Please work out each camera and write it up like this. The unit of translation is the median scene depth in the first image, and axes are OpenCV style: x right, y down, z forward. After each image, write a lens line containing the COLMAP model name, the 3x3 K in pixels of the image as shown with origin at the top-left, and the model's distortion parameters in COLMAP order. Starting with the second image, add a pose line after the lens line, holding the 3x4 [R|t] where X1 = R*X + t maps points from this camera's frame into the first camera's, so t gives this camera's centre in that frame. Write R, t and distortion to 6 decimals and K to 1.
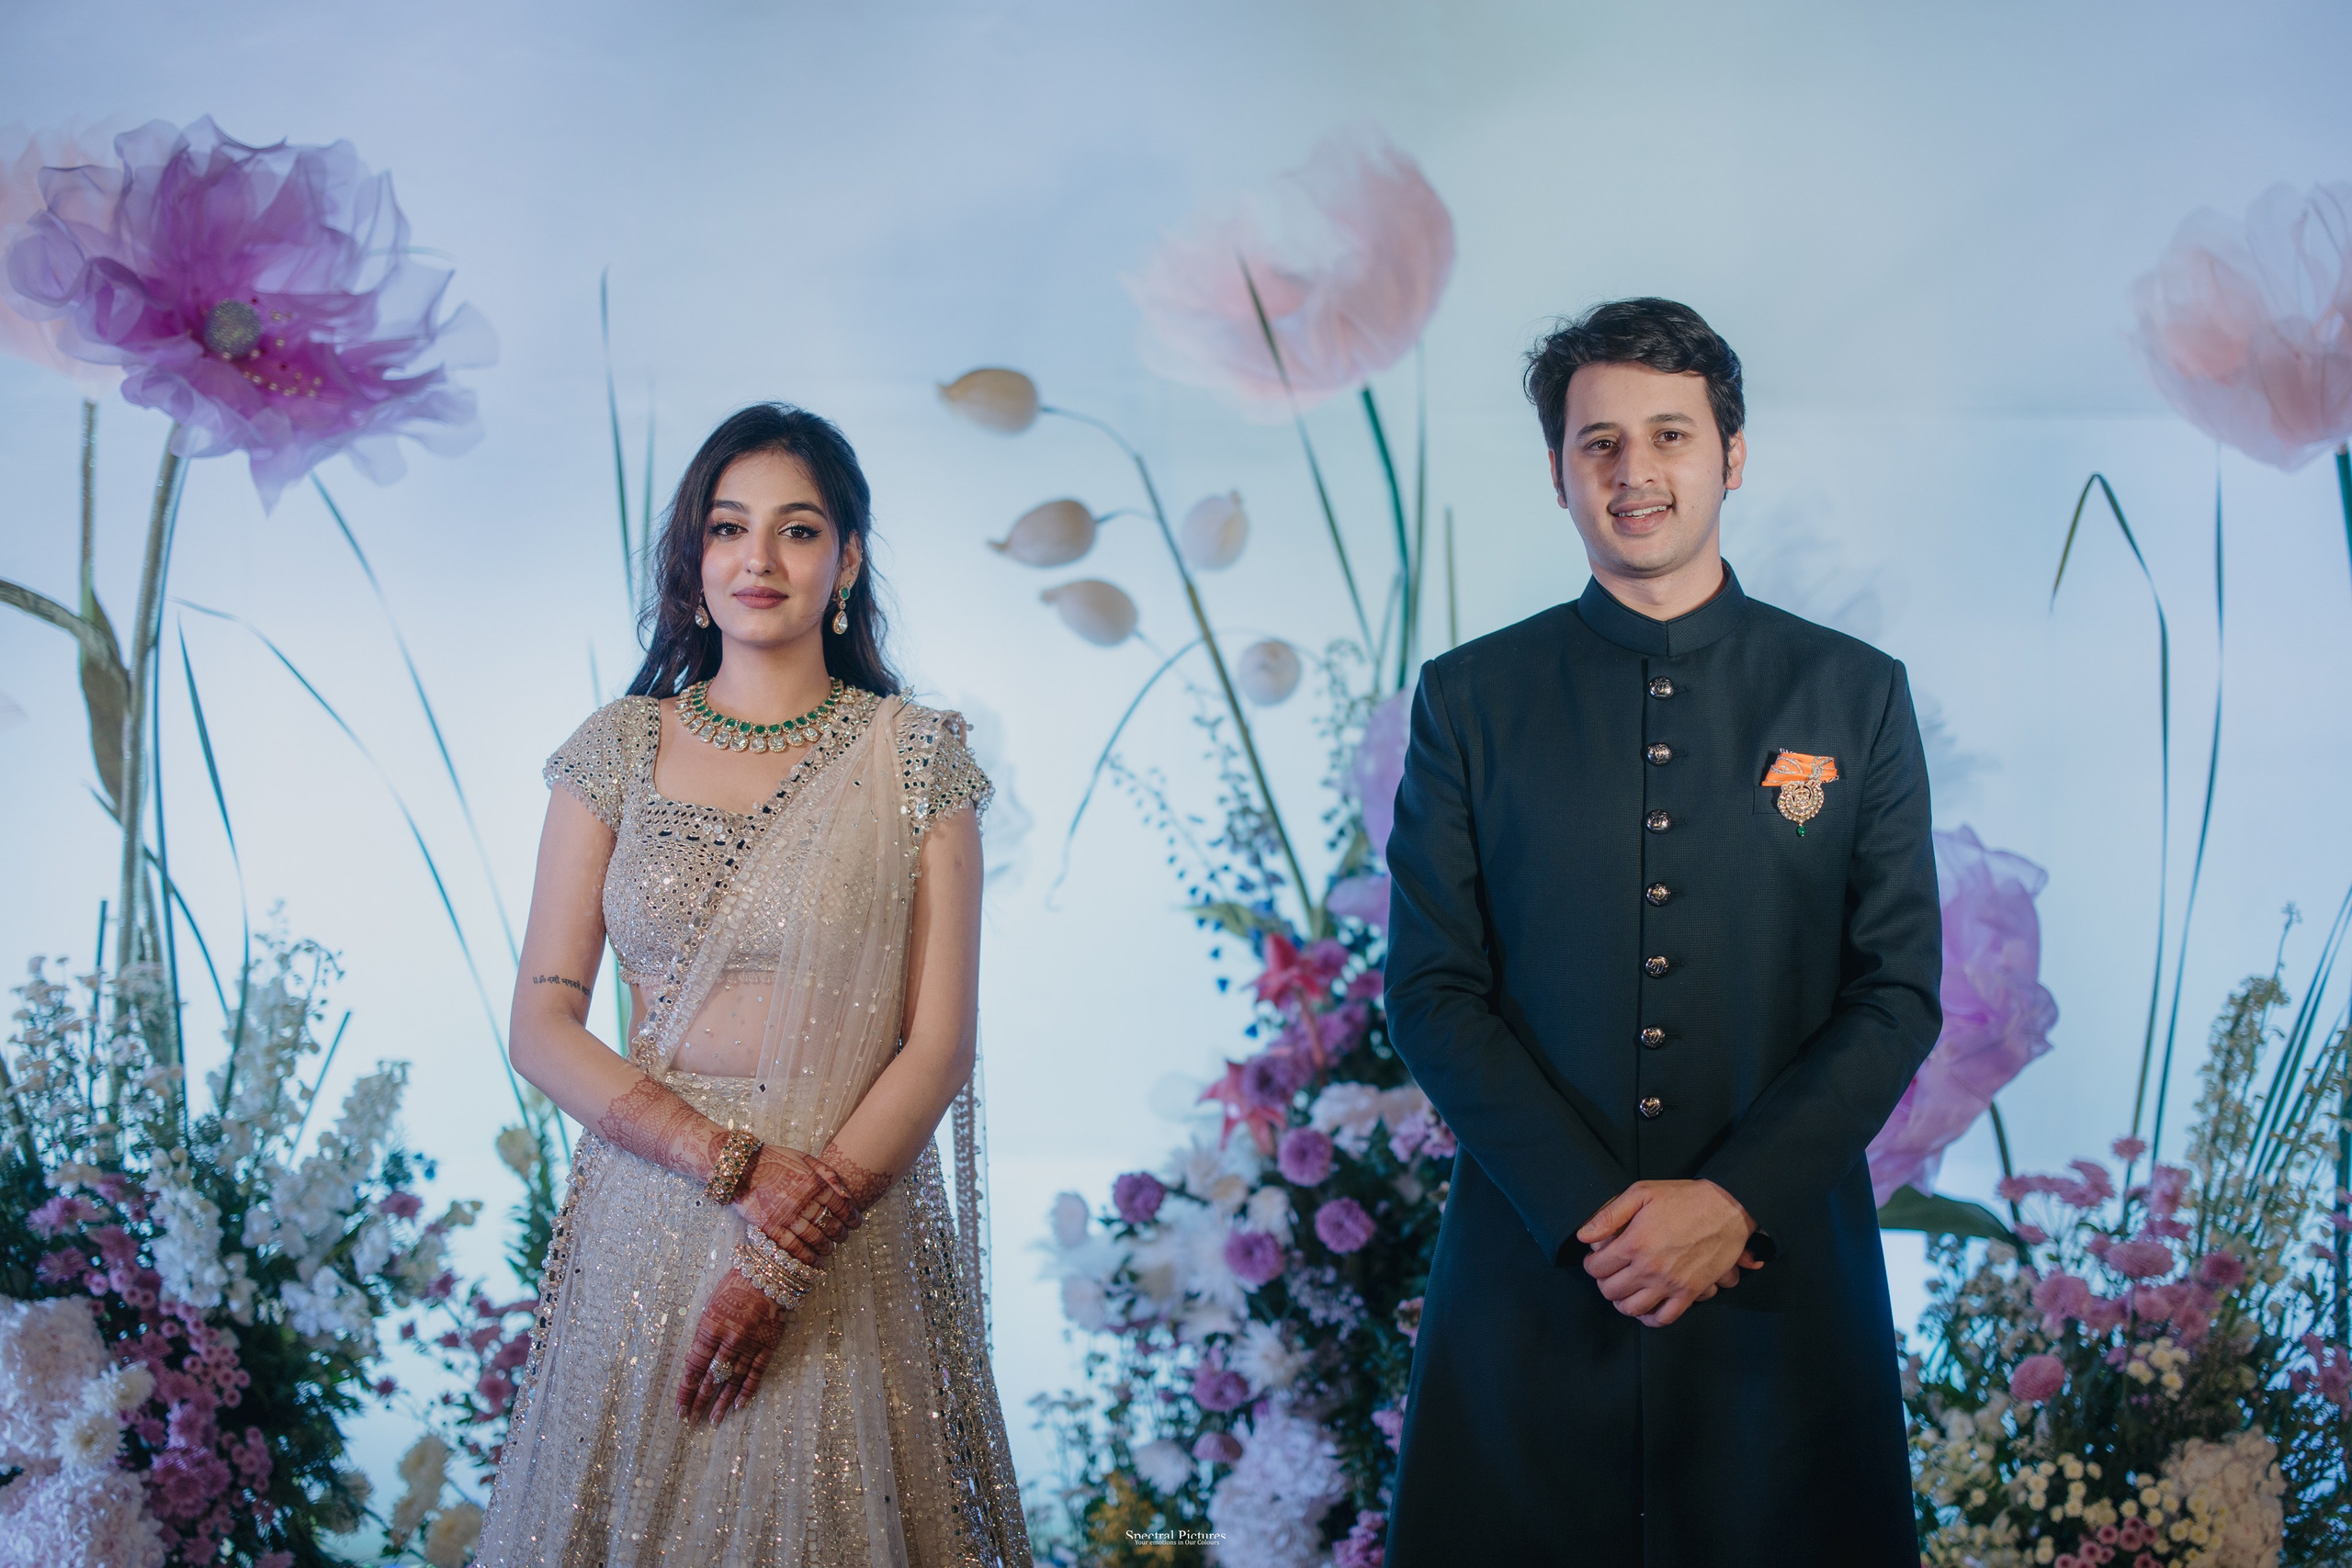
lens RADIAL K [[3347.5, 0, 1215.5], [0, 3347.5, 772.8], [0, 0, 1]] dist [-0.011241, 0.025559]
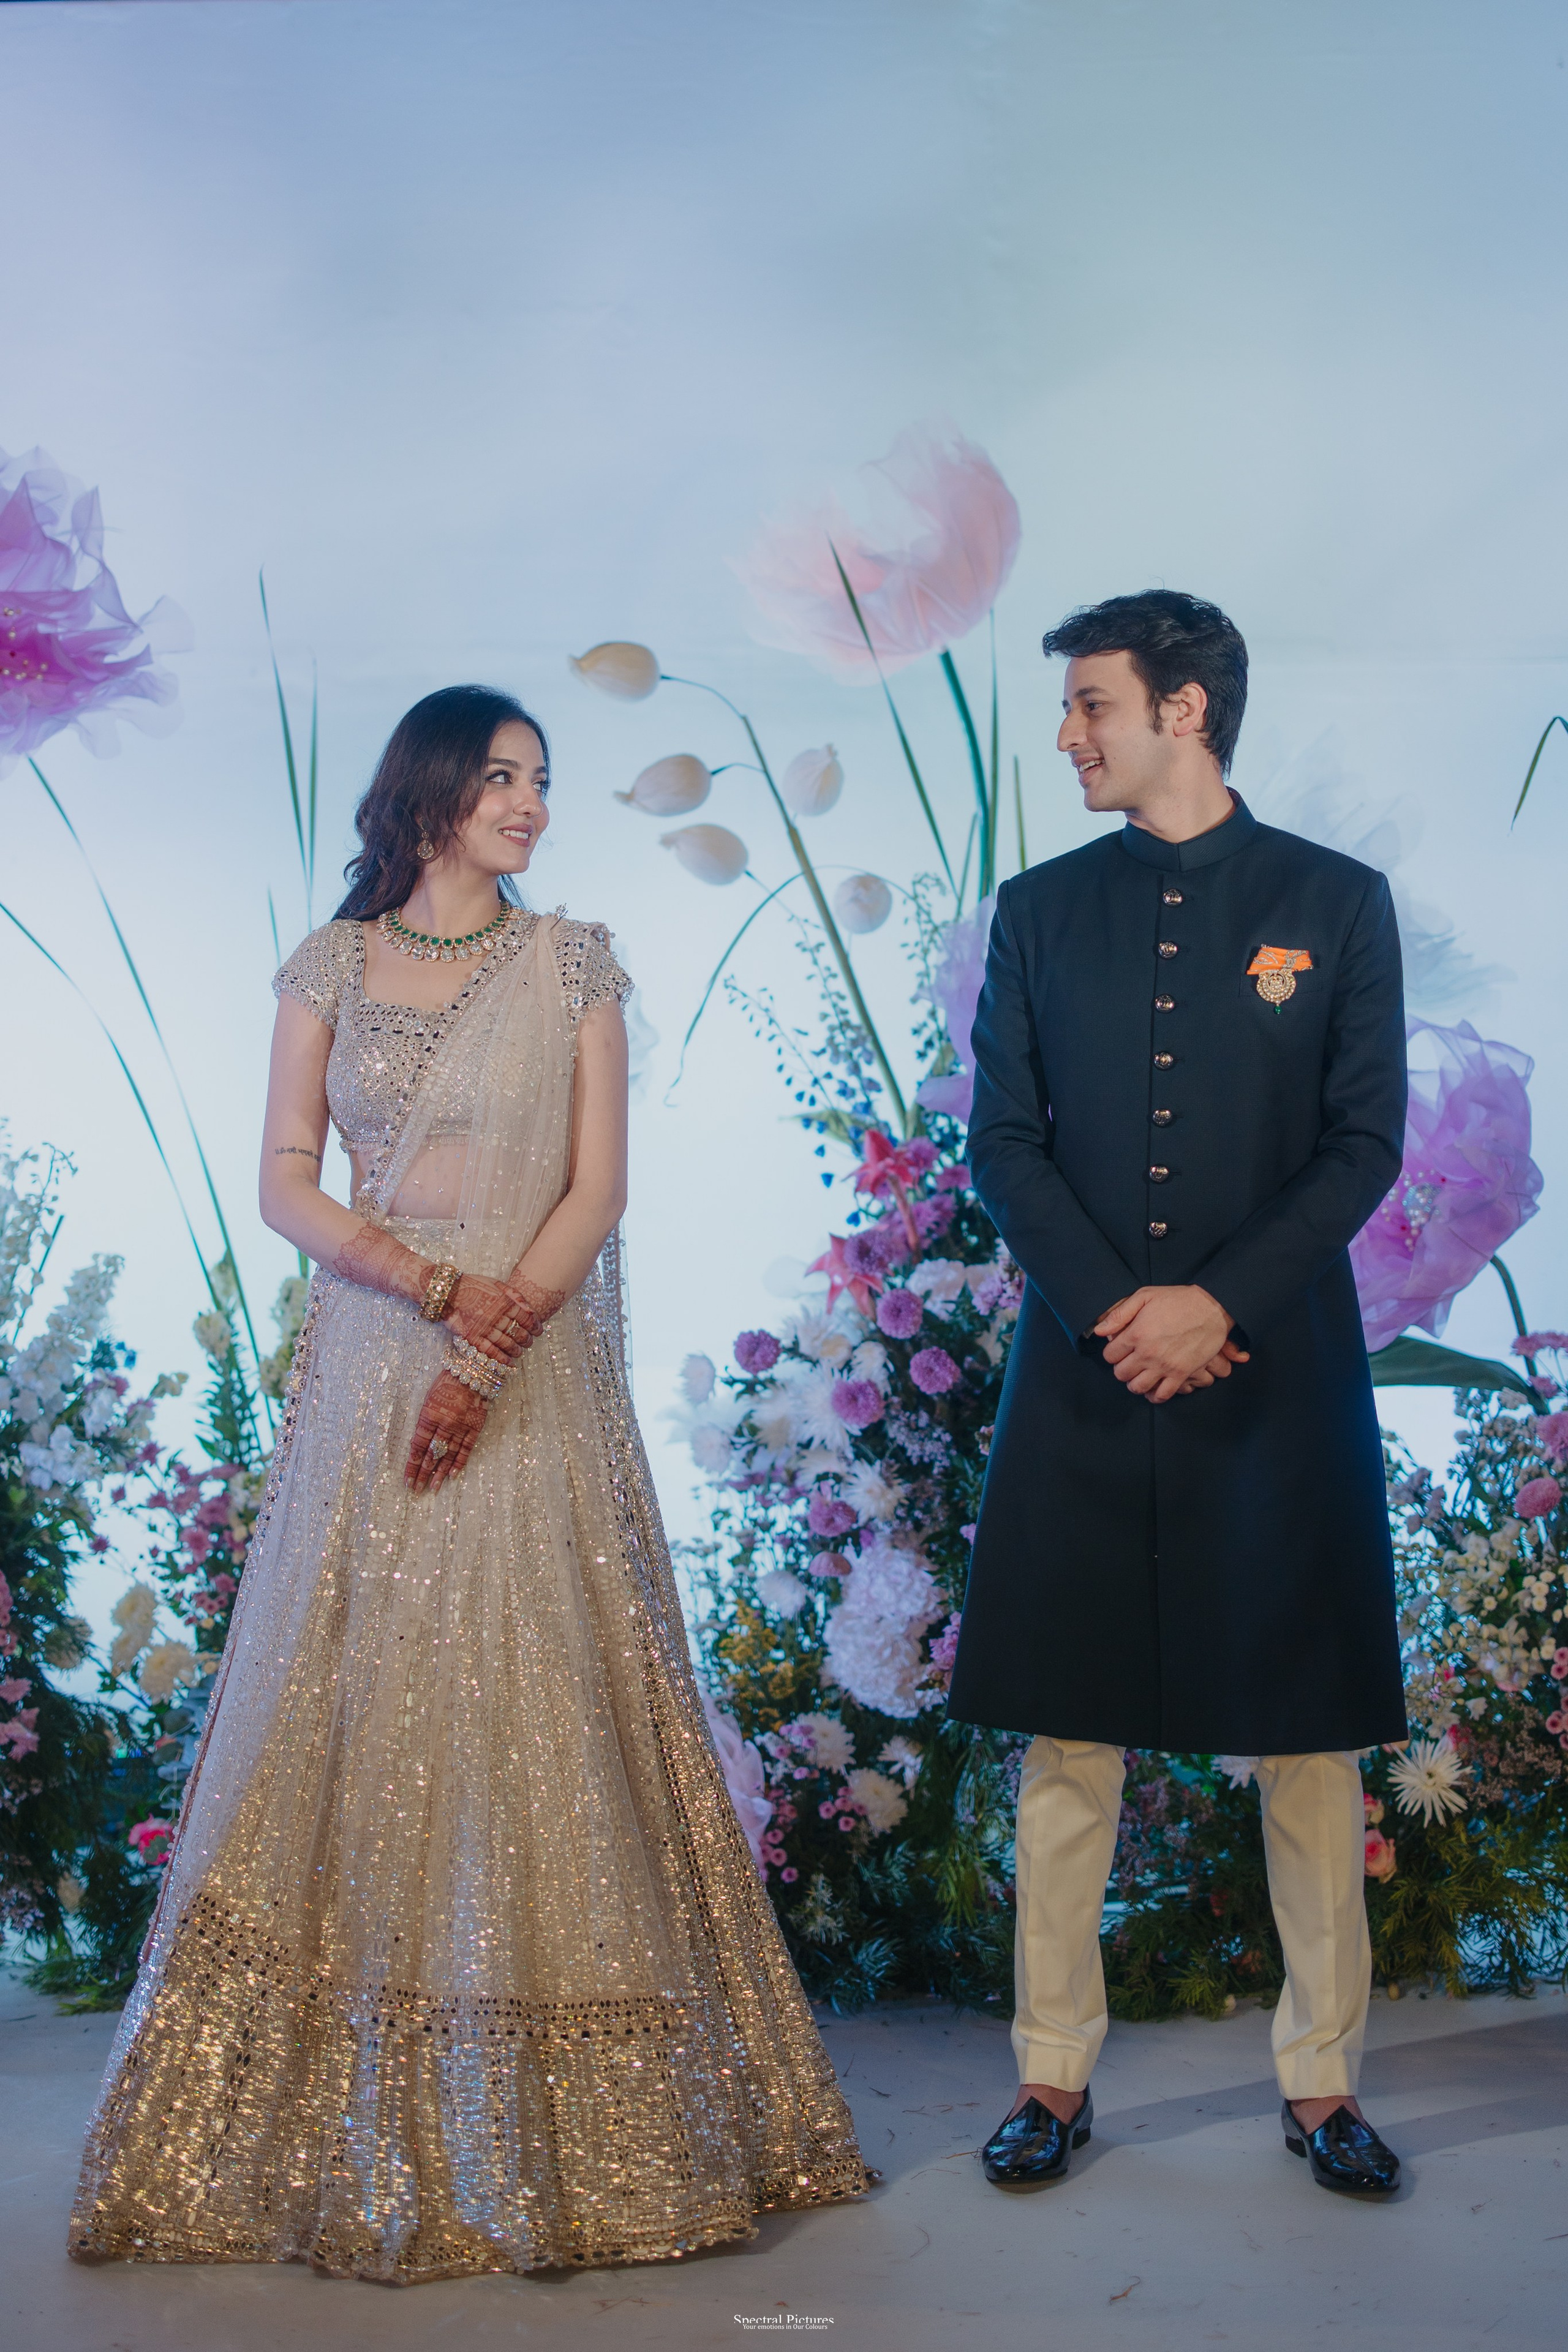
lens RADIAL K [[3837.2, 0, 737.2], [0, 3837.2, 998.7], [0, 0, 1]] dist [-0.003358, -0.023455]
pose [[0.999577, -0.018132, -0.022751, 0.002428], [0.017702, 0.999663, -0.018975, 0.027745], [0.023087, 0.018564, 0.999561, -0.321442]]
